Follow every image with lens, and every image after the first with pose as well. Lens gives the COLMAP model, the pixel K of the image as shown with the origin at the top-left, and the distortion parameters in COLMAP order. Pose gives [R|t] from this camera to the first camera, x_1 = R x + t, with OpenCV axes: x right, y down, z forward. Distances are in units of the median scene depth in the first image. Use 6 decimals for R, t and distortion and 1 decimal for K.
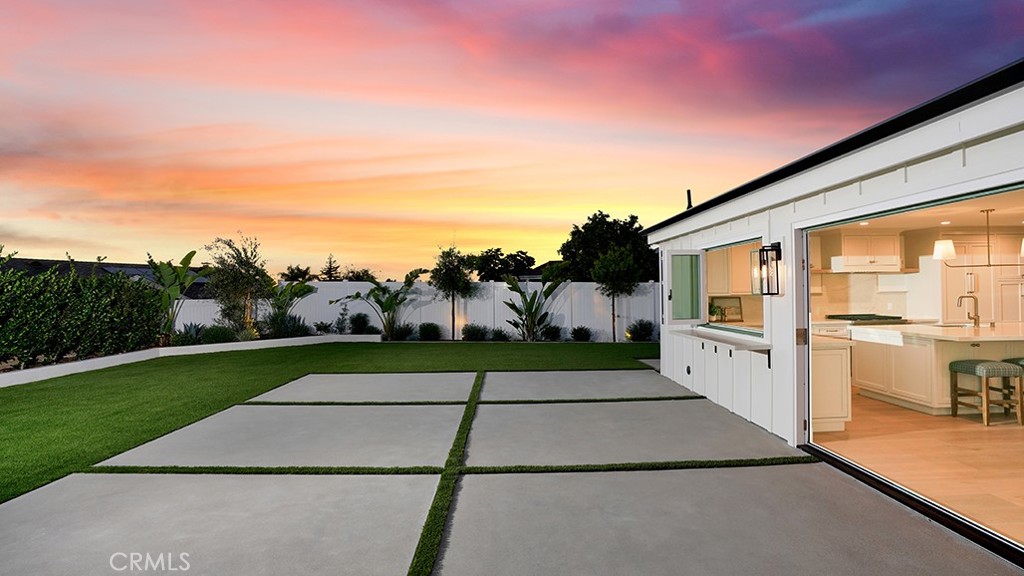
lens RADIAL K [[476.1, 0, 519.7], [0, 476.1, 285.4], [0, 0, 1]] dist [-0.065699, 0.034149]
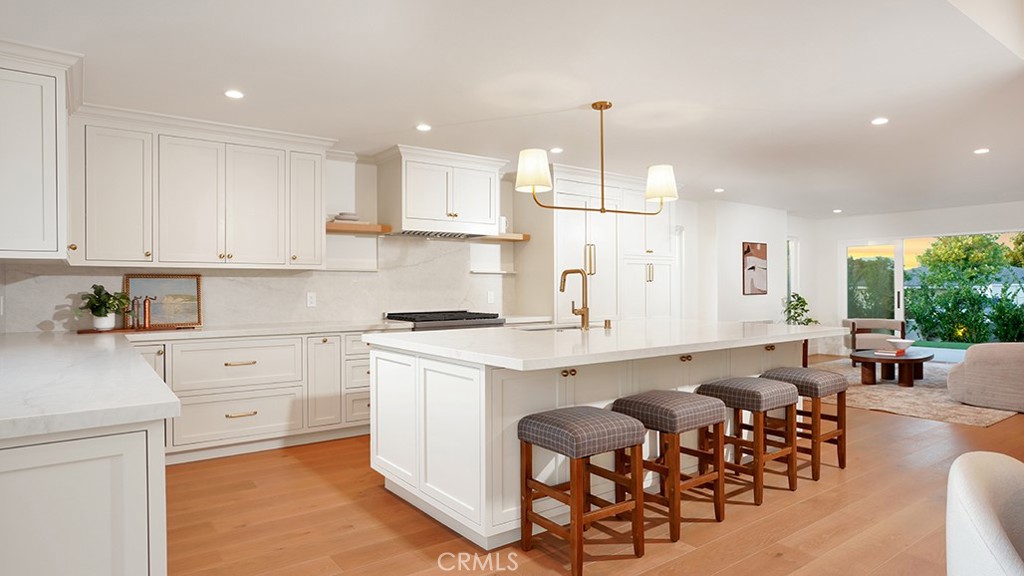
lens RADIAL K [[586.6, 0, 512.0], [0, 586.6, 288.0], [0, 0, 1]] dist [-0.014570, 0.001765]
pose [[0.825469, 0.012716, 0.564304, 0.563286], [-0.016663, 0.999859, 0.001845, 0.044473], [-0.564201, -0.010927, 0.825565, 0.513177]]
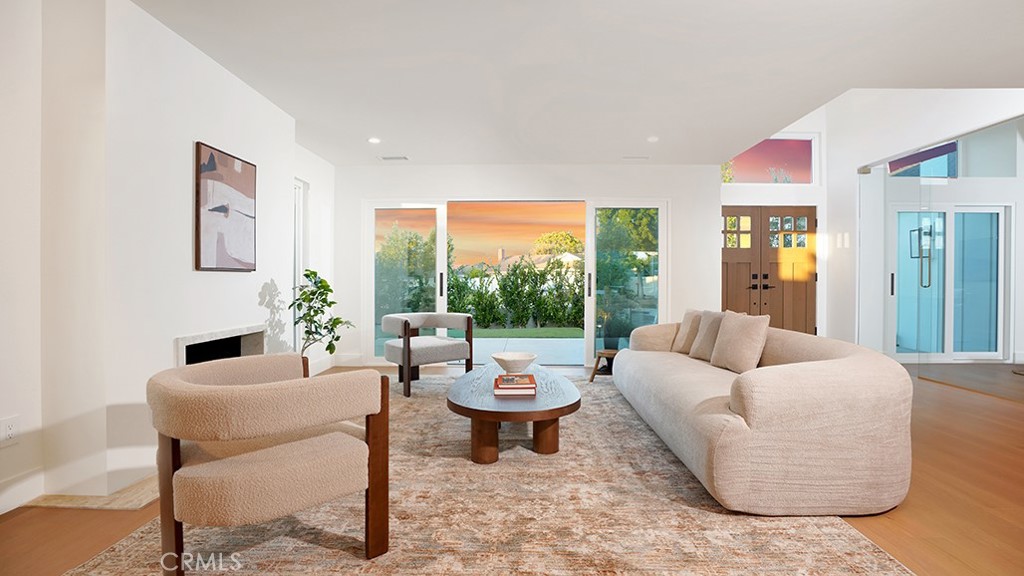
lens RADIAL K [[476.1, 0, 519.7], [0, 476.1, 285.4], [0, 0, 1]] dist [-0.065699, 0.034149]
pose [[0.044854, 0.007957, 0.998962, 1.416673], [-0.016406, 0.999839, -0.007227, 0.068653], [-0.998859, -0.016064, 0.044978, 1.049080]]
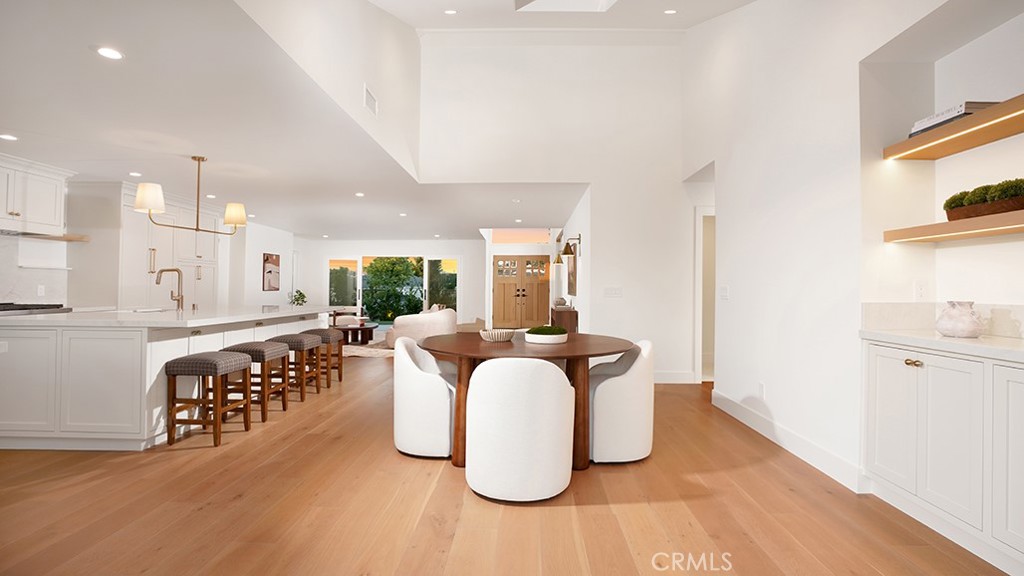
lens RADIAL K [[476.1, 0, 519.7], [0, 476.1, 285.4], [0, 0, 1]] dist [-0.065699, 0.034149]
pose [[0.044062, 0.023746, 0.998747, 0.271059], [-0.016038, 0.999605, -0.023059, 0.059146], [-0.998900, -0.015001, 0.044425, 0.428285]]
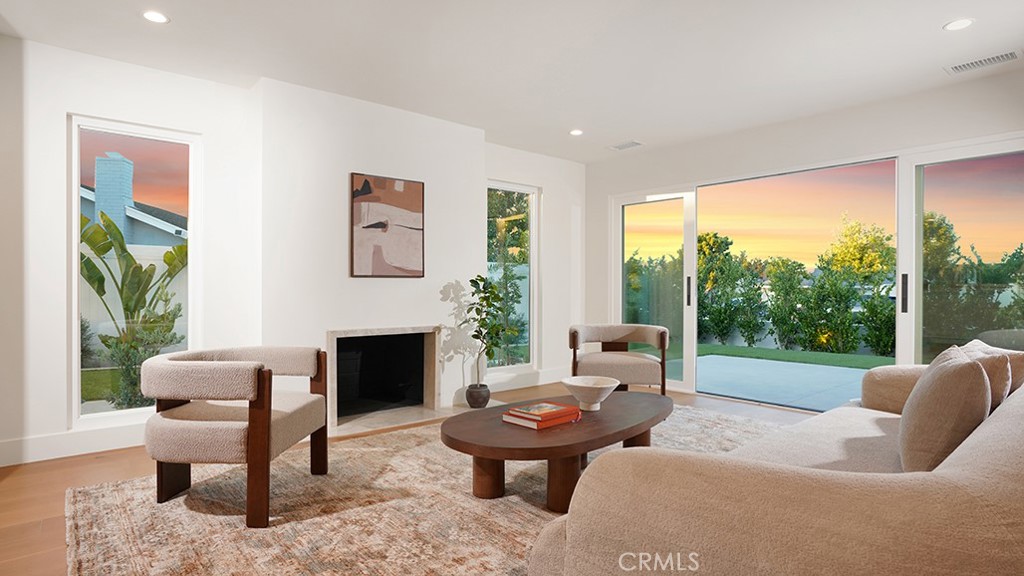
lens RADIAL K [[545.9, 0, 512.0], [0, 545.9, 288.0], [0, 0, 1]] dist [-0.021974, -0.000064]
pose [[0.780151, 0.016972, 0.625360, 1.607391], [-0.021283, 0.999773, -0.000582, 0.064687], [-0.625229, -0.012856, 0.780336, 0.735009]]
